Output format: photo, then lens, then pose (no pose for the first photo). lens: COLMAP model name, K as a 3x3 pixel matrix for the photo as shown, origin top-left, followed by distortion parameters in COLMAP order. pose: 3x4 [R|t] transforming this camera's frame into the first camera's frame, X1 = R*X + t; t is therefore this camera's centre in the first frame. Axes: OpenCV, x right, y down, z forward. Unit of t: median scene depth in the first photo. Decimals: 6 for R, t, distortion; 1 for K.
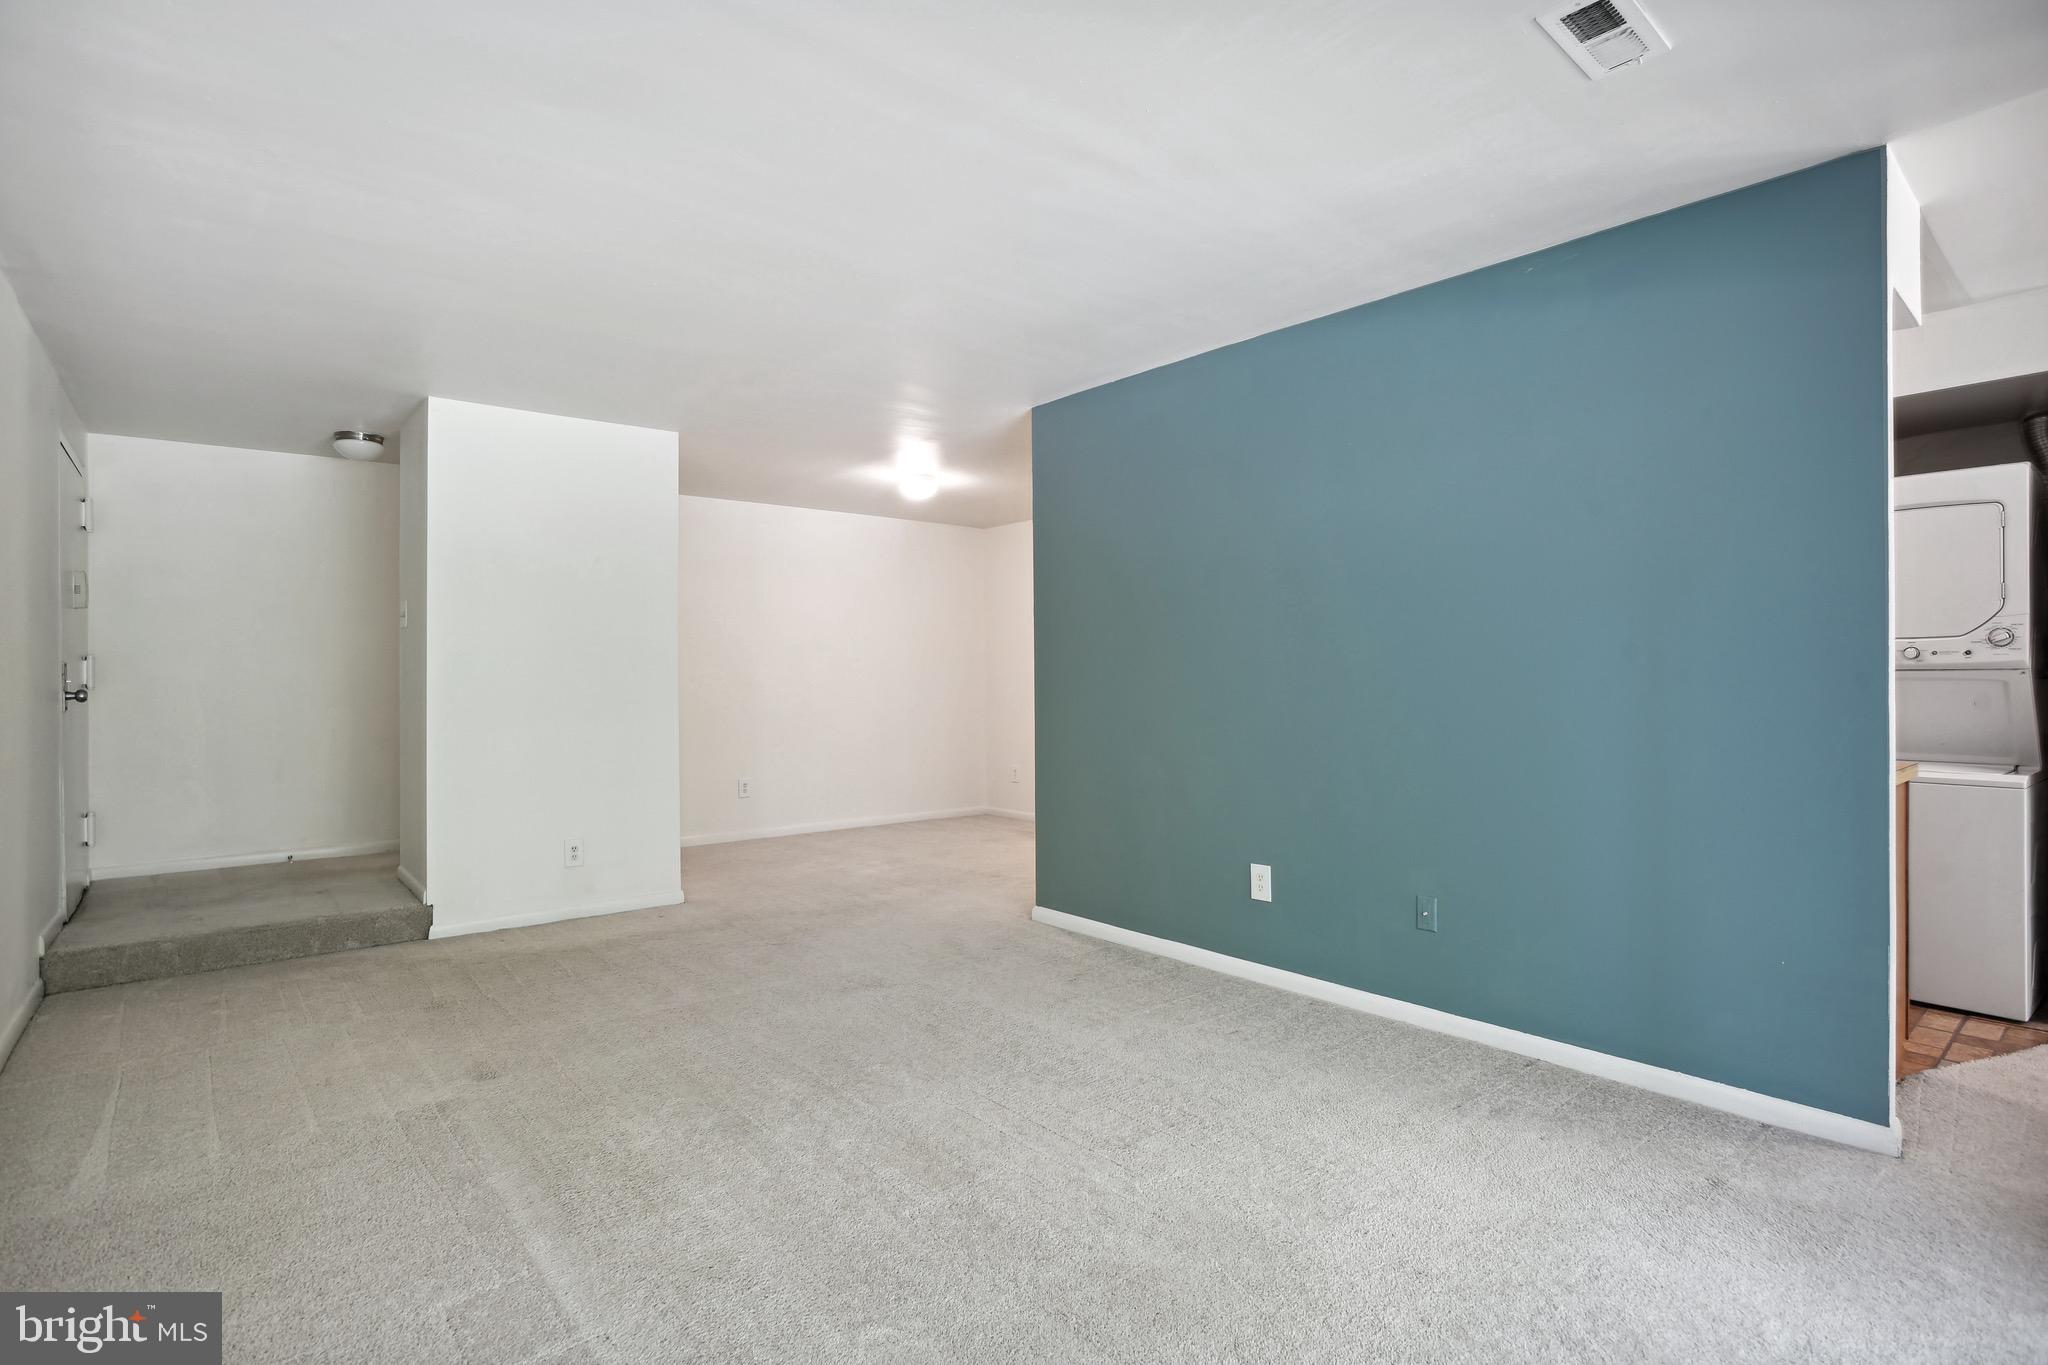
lens RADIAL K [[966.6, 0, 1041.7], [0, 966.6, 686.1], [0, 0, 1]] dist [0.004020, 0.000772]
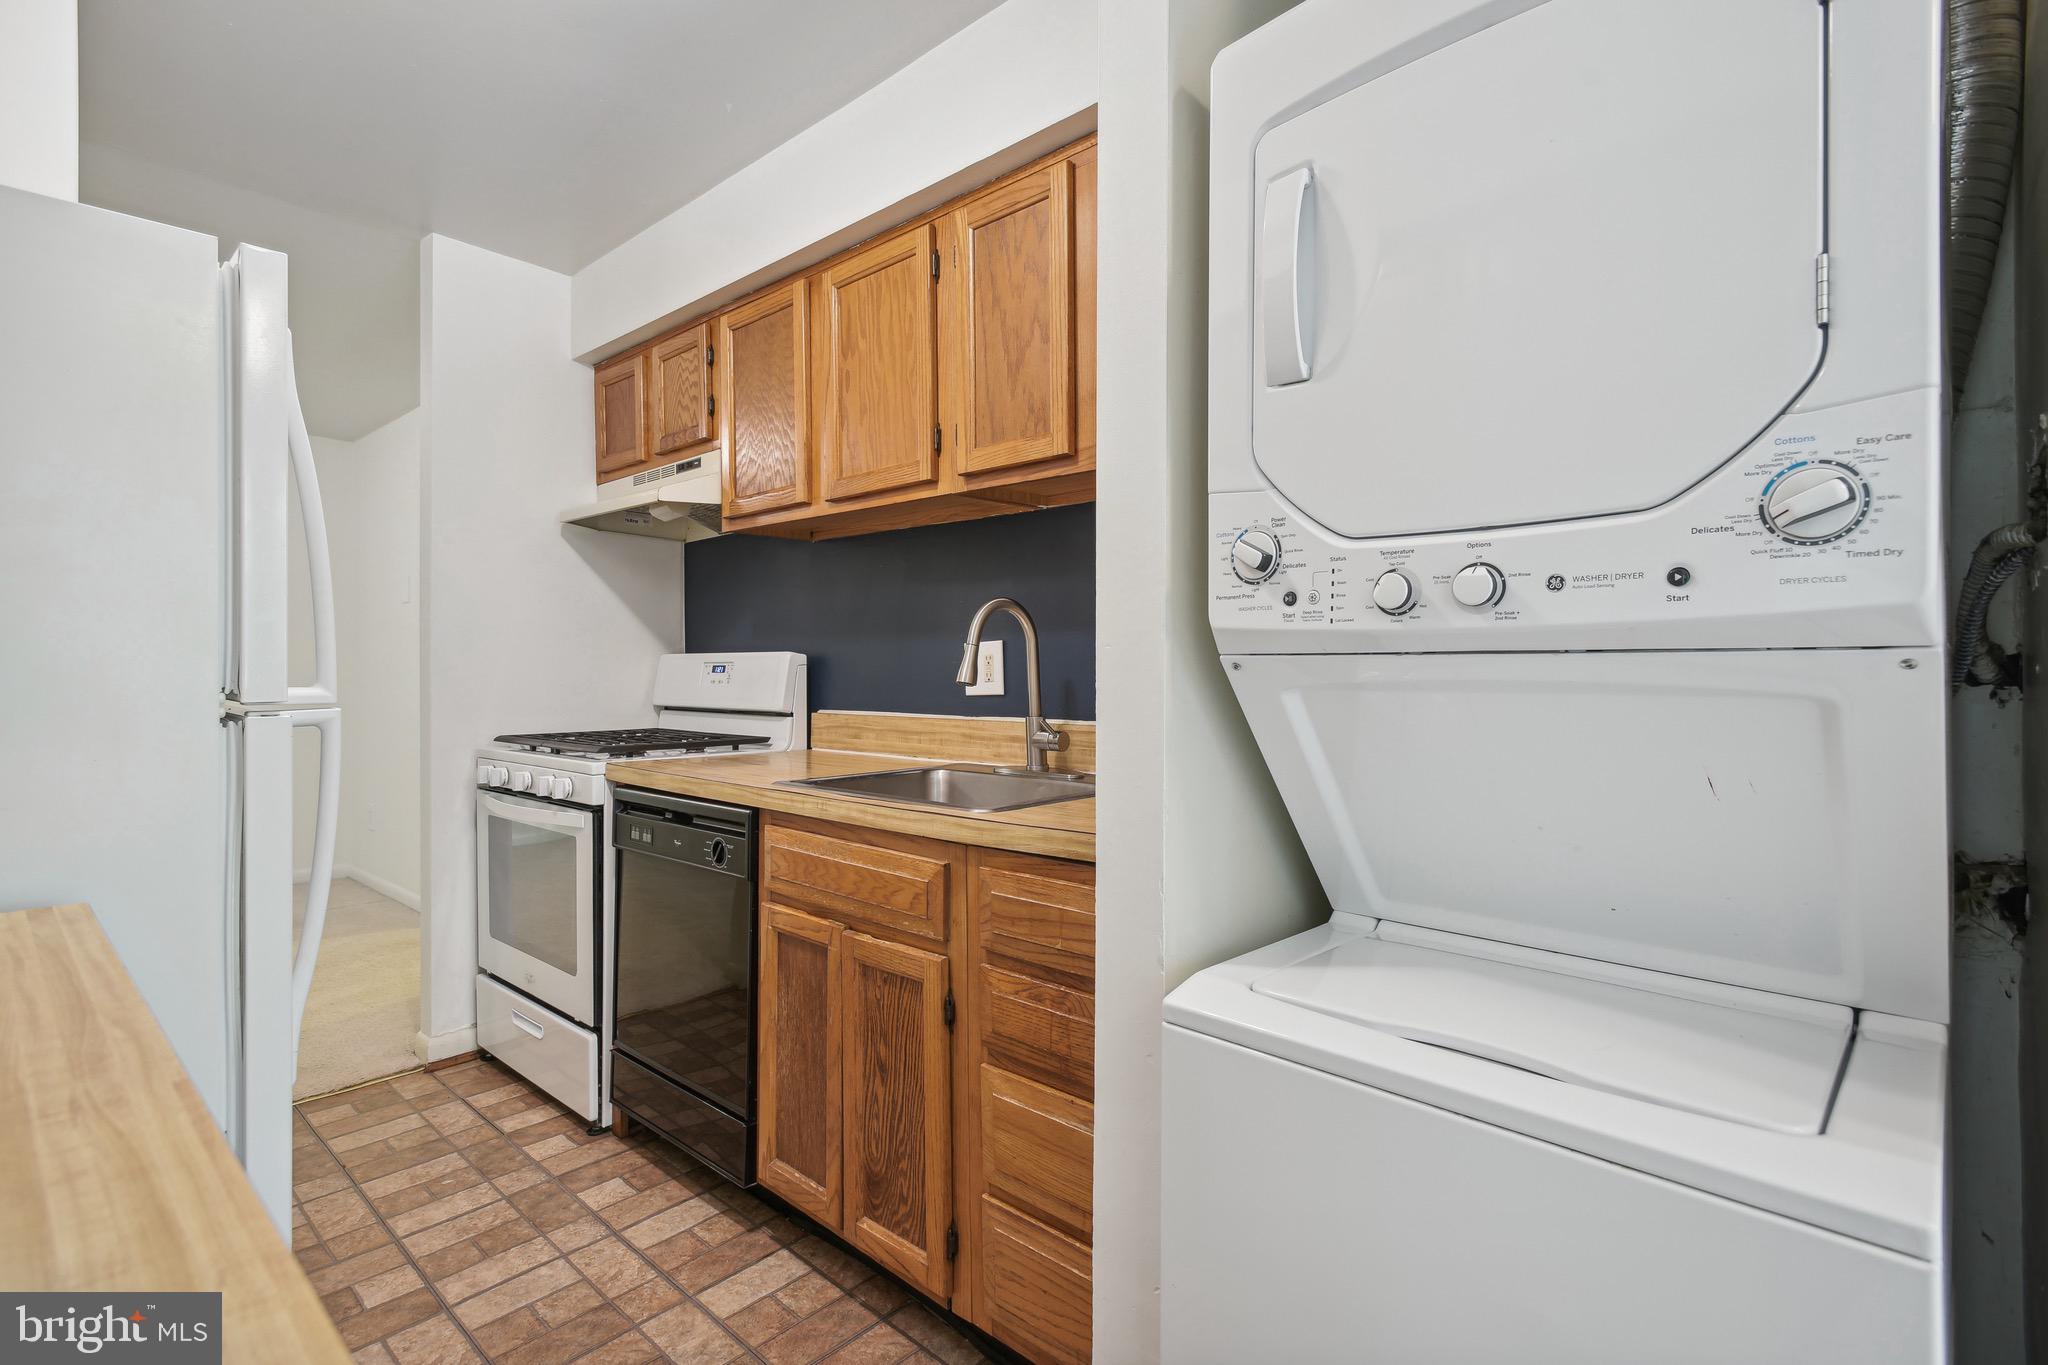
lens RADIAL K [[966.6, 0, 1019.6], [0, 966.6, 669.5], [0, 0, 1]] dist [0.004020, 0.000772]
pose [[0.994336, -0.003666, 0.106219, 0.778180], [0.003469, 0.999992, 0.002046, -0.014164], [-0.106226, -0.001666, 0.994341, 0.792818]]
